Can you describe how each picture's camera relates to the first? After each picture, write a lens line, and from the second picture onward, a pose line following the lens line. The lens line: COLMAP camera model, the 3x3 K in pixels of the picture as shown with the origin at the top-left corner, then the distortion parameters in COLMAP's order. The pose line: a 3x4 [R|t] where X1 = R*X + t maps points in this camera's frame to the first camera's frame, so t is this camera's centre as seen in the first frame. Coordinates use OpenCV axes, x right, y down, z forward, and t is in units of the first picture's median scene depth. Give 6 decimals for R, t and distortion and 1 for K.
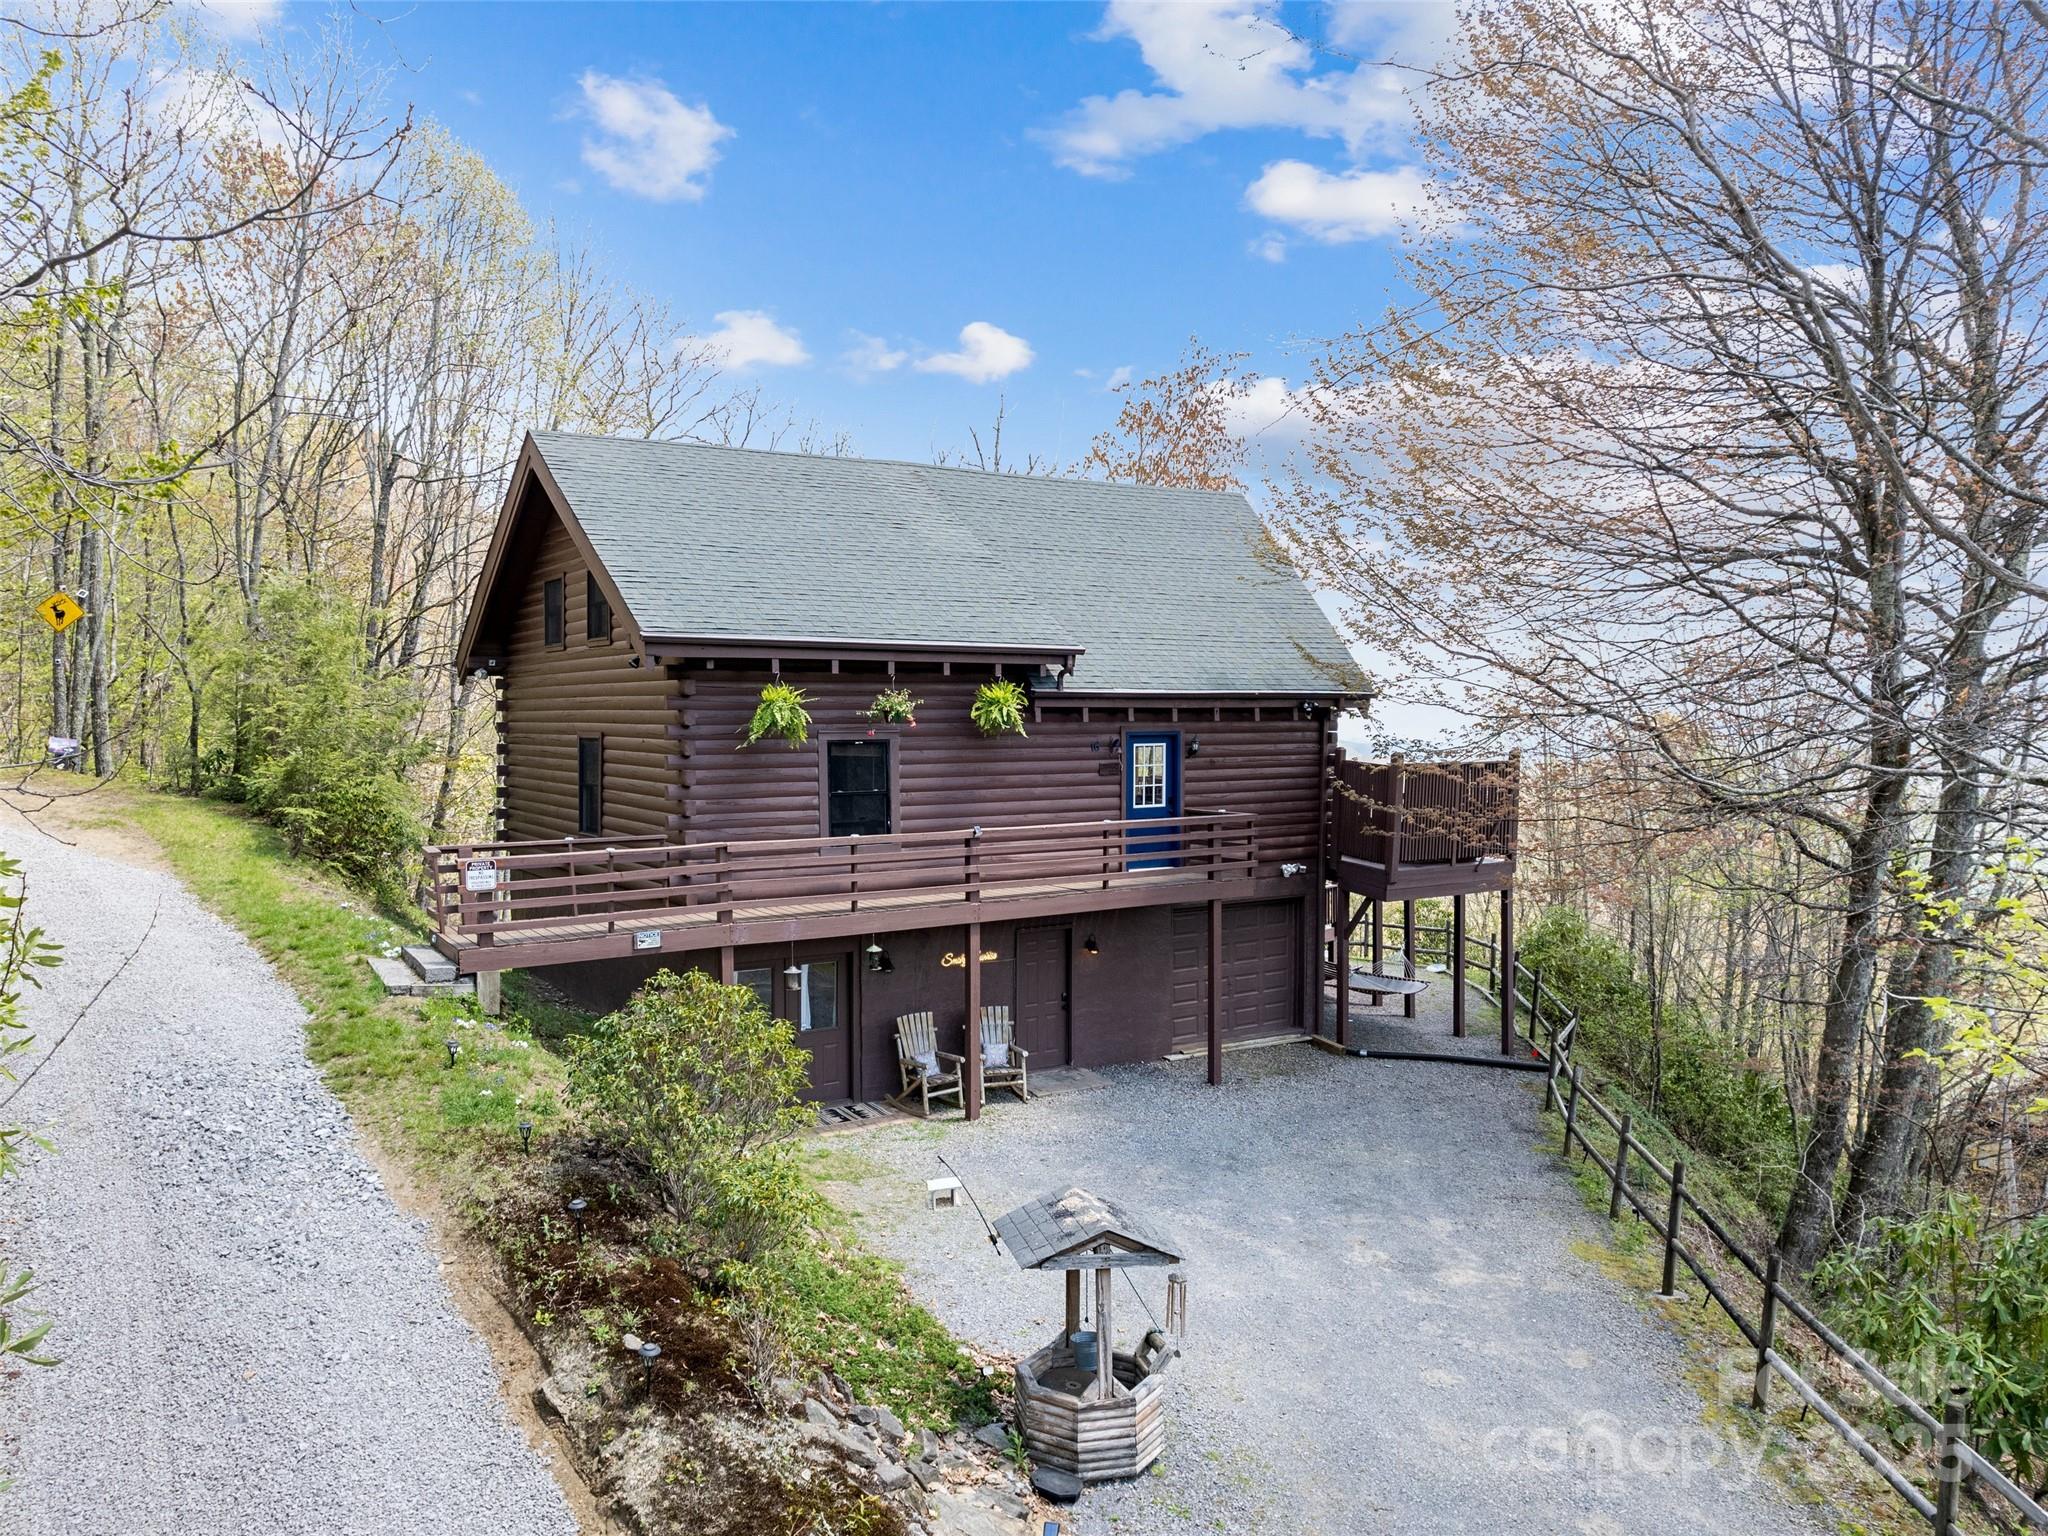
lens RADIAL K [[1531.9, 0, 1060.6], [0, 1531.9, 769.7], [0, 0, 1]] dist [-0.019261, 0.016441]
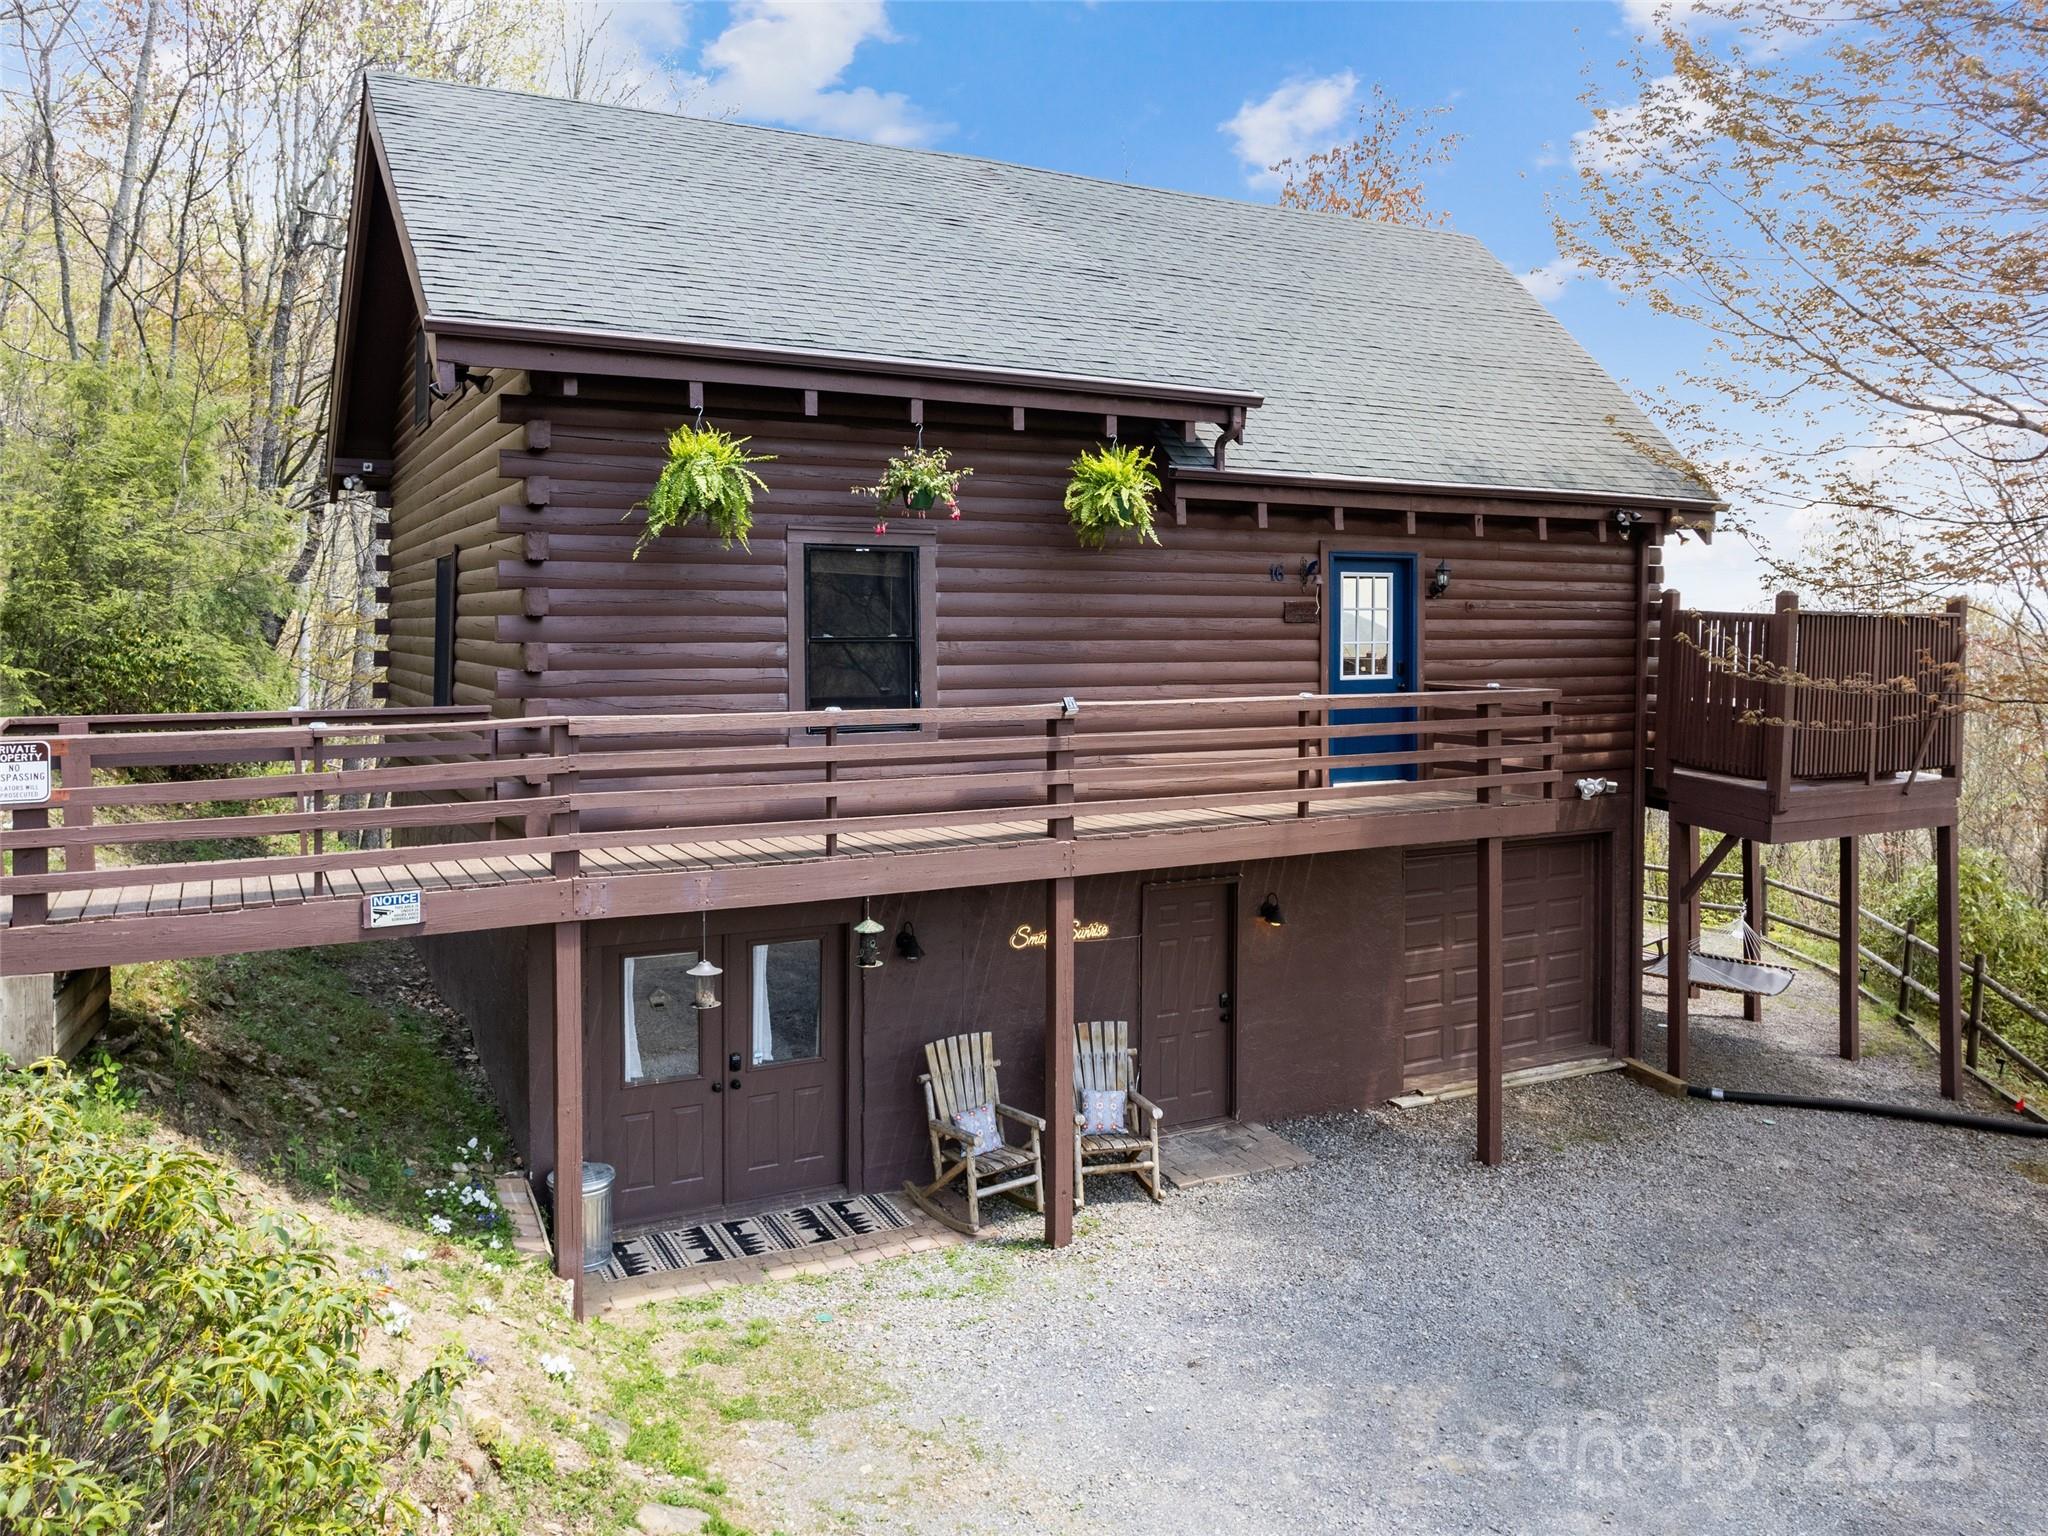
lens RADIAL K [[1531.9, 0, 1034.8], [0, 1531.9, 631.2], [0, 0, 1]] dist [-0.019261, 0.016441]
pose [[0.995001, 0.002202, -0.099844, -0.011971], [-0.006020, 0.999261, -0.037952, 0.031902], [0.099686, 0.038363, 0.994279, 0.431298]]
